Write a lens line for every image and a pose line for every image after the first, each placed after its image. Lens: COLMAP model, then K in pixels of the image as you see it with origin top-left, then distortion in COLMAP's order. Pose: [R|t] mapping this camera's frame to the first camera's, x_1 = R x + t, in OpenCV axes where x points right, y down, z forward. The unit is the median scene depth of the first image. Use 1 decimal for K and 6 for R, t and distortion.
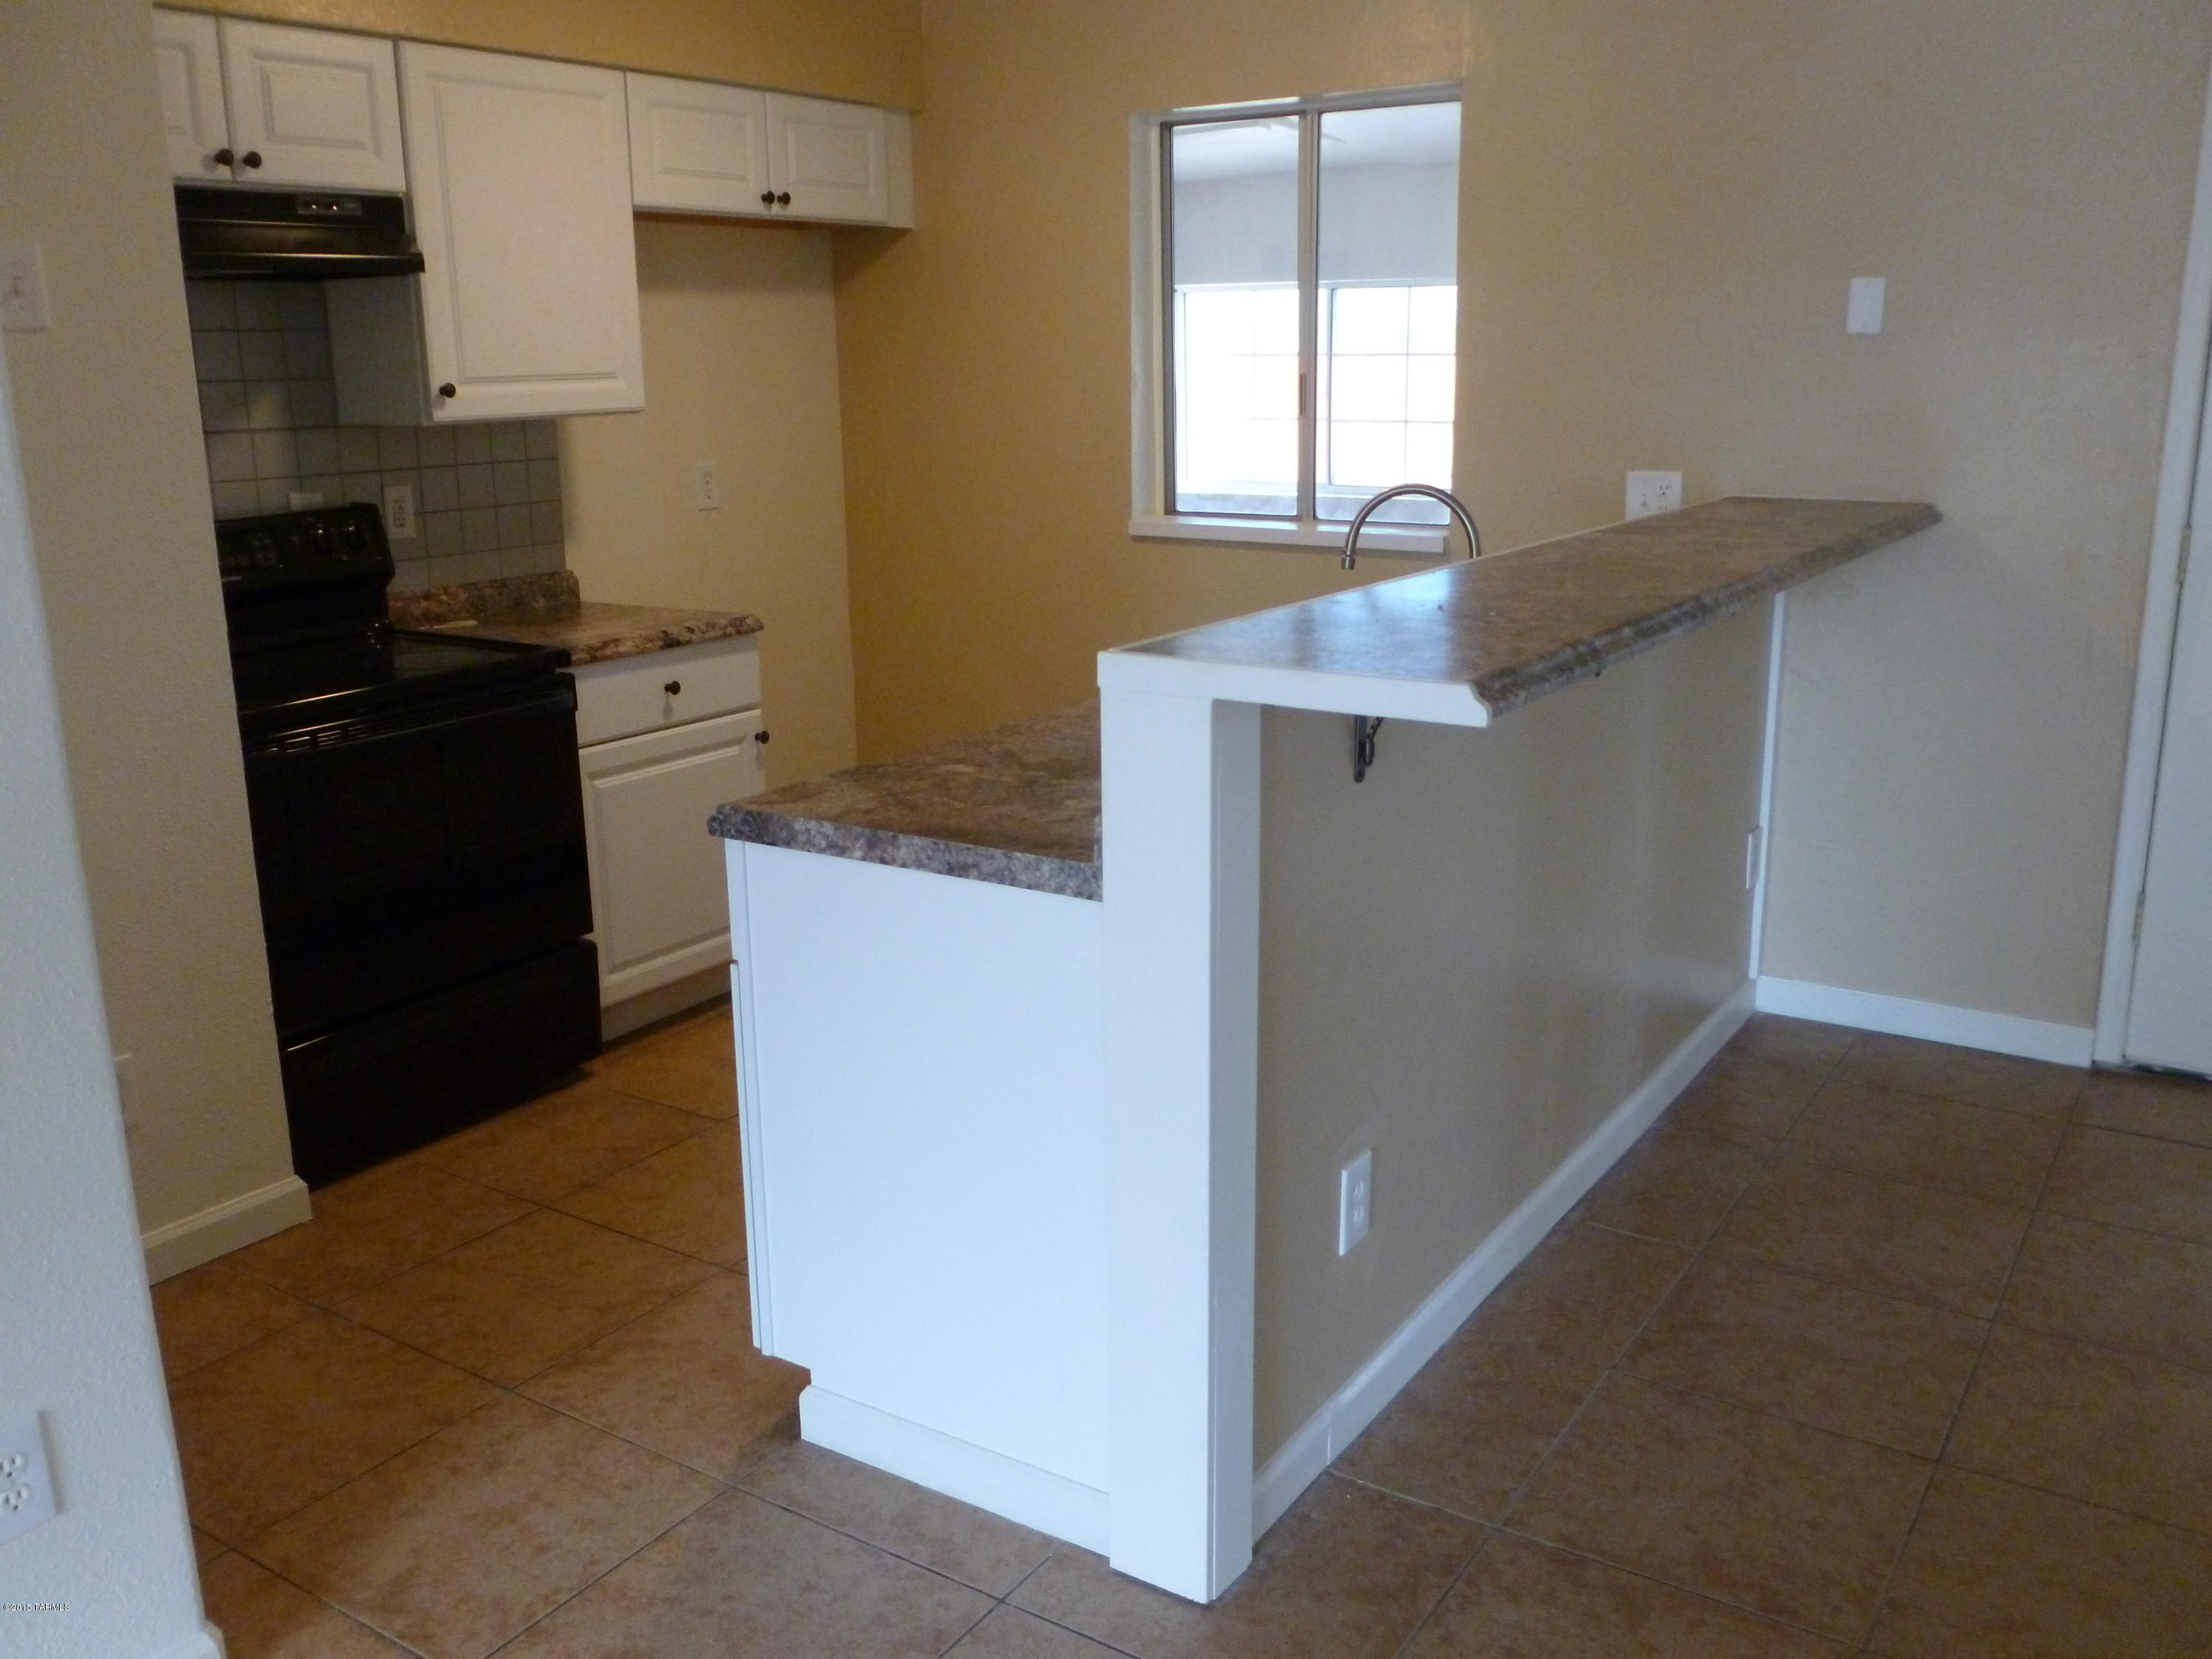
lens RADIAL K [[1879.9, 0, 1097.5], [0, 1879.9, 833.3], [0, 0, 1]] dist [-0.049978, 0.030649]
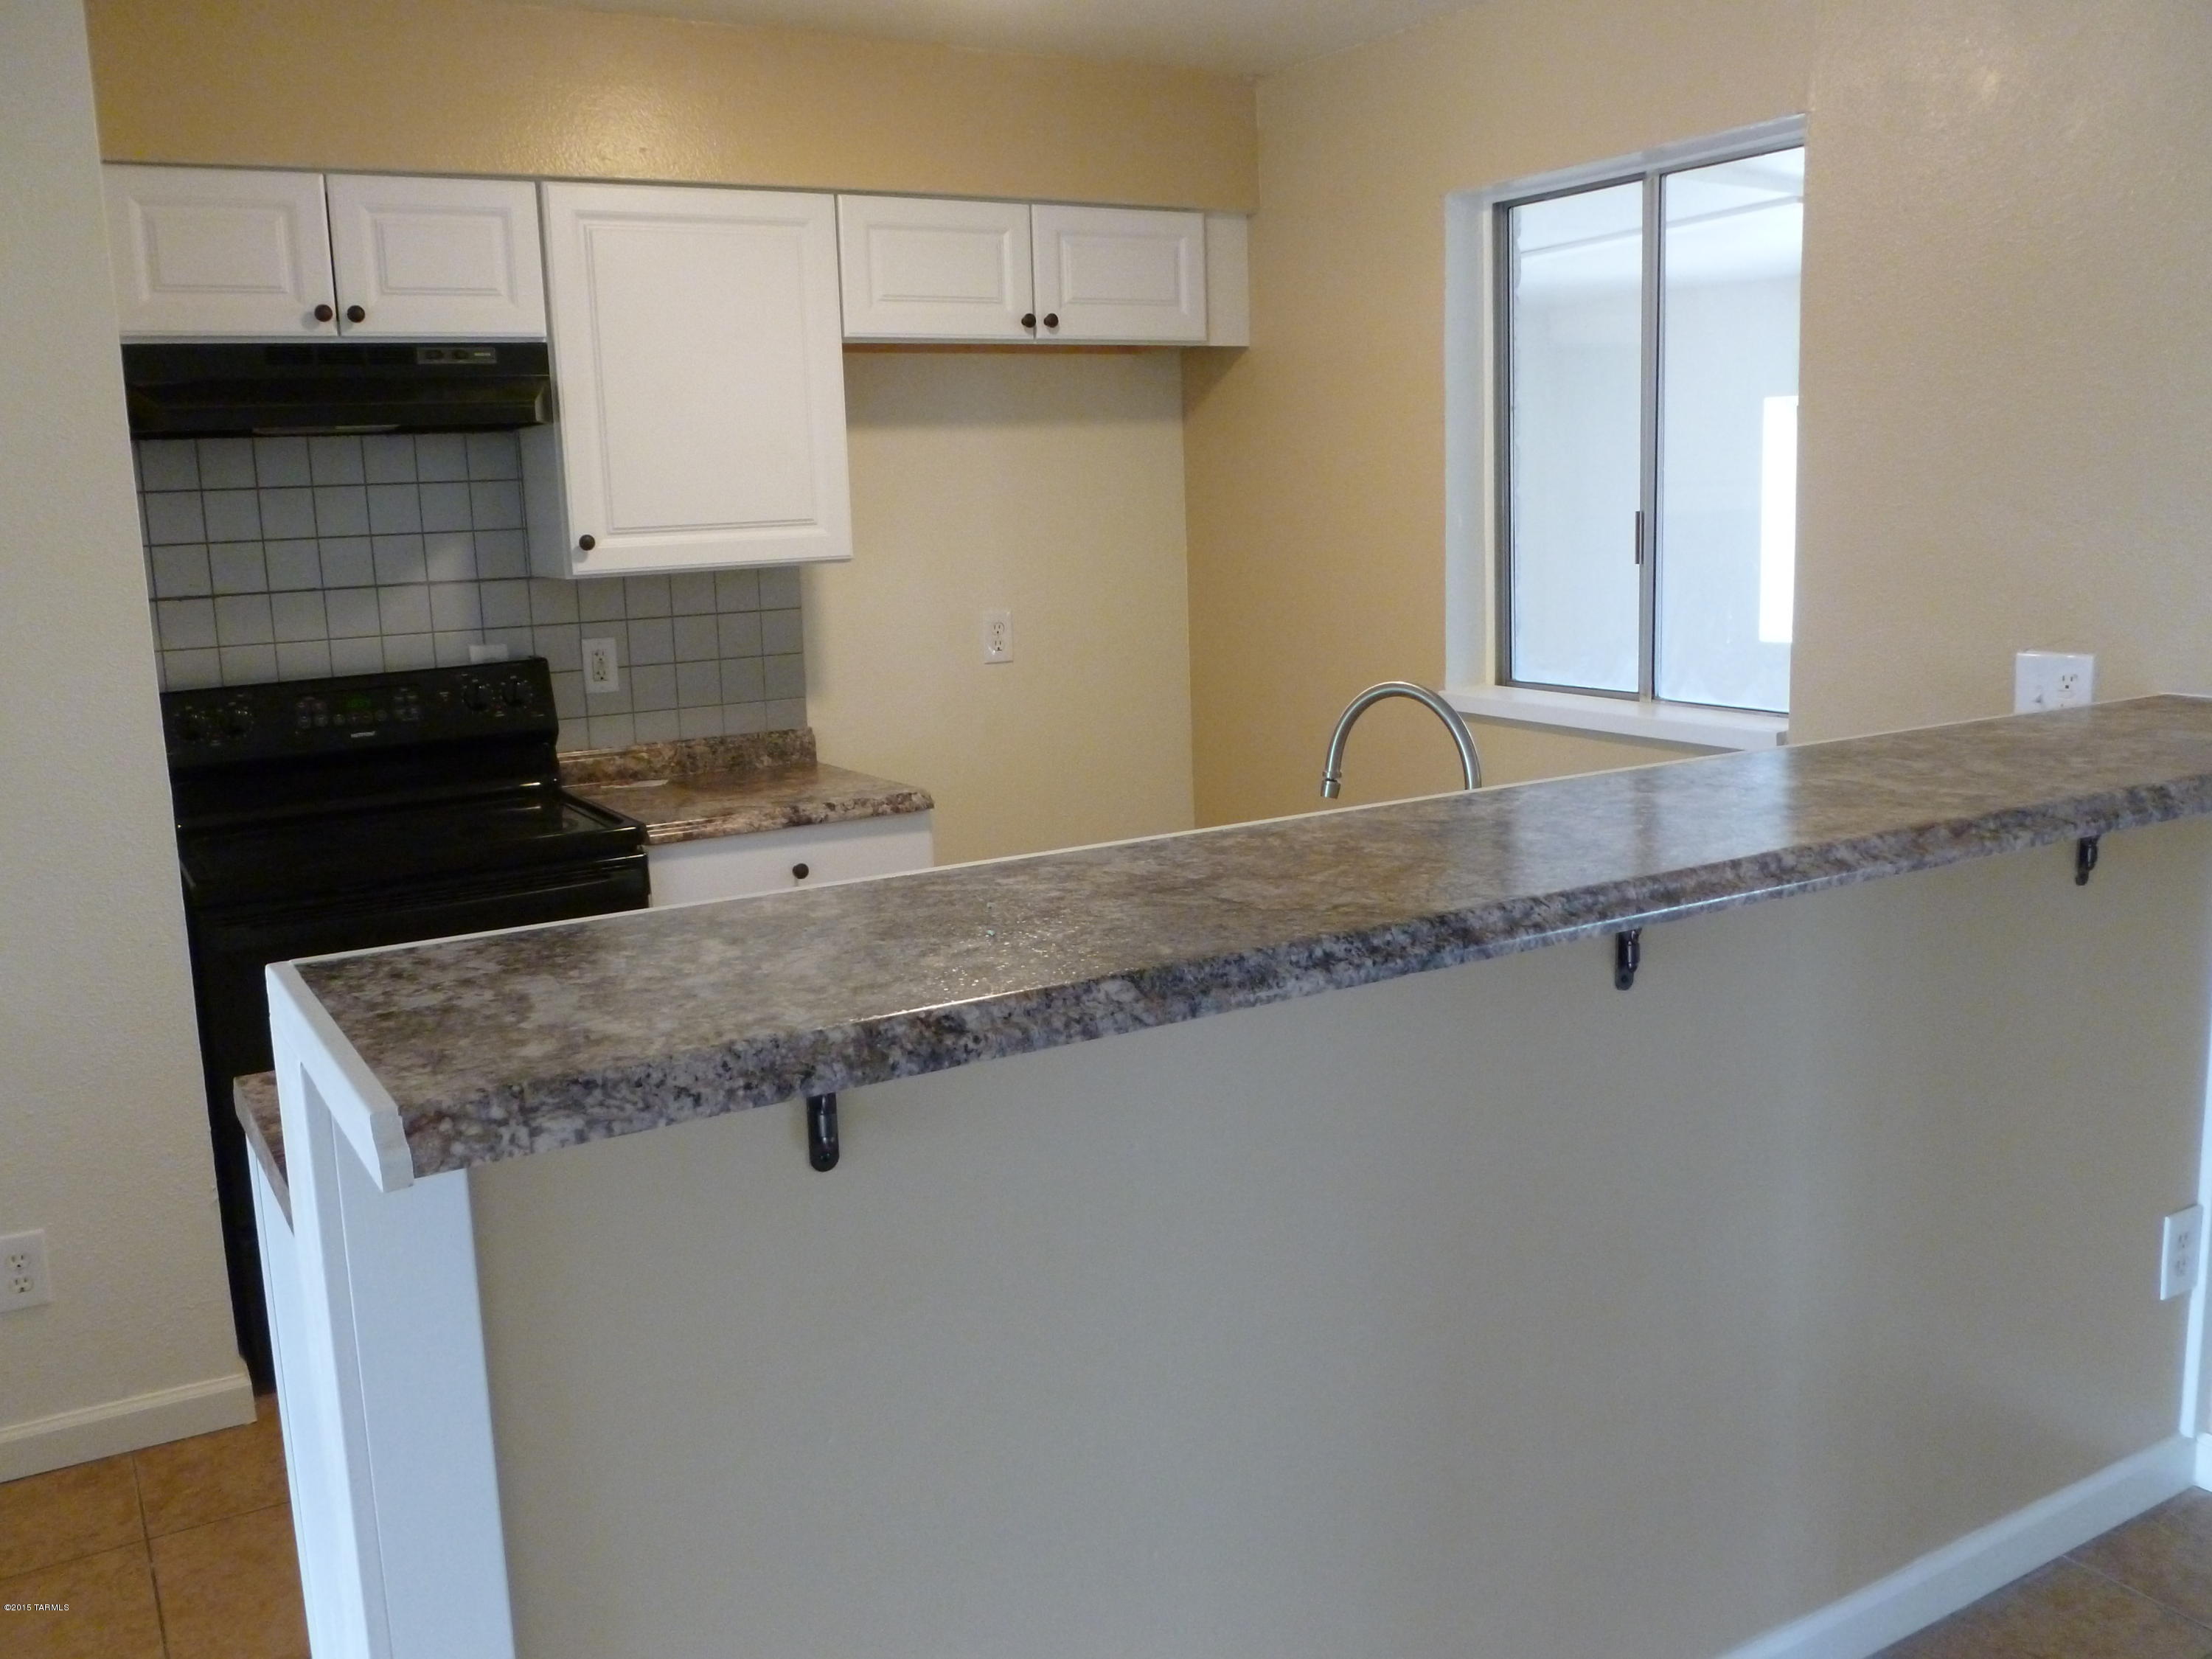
lens RADIAL K [[1879.9, 0, 1108.0], [0, 1879.9, 821.1], [0, 0, 1]] dist [-0.049978, 0.030649]
pose [[0.899998, 0.059745, -0.431781, 0.281268], [-0.087968, 0.995076, -0.045672, -0.071540], [0.426926, 0.079088, 0.900821, 0.251992]]
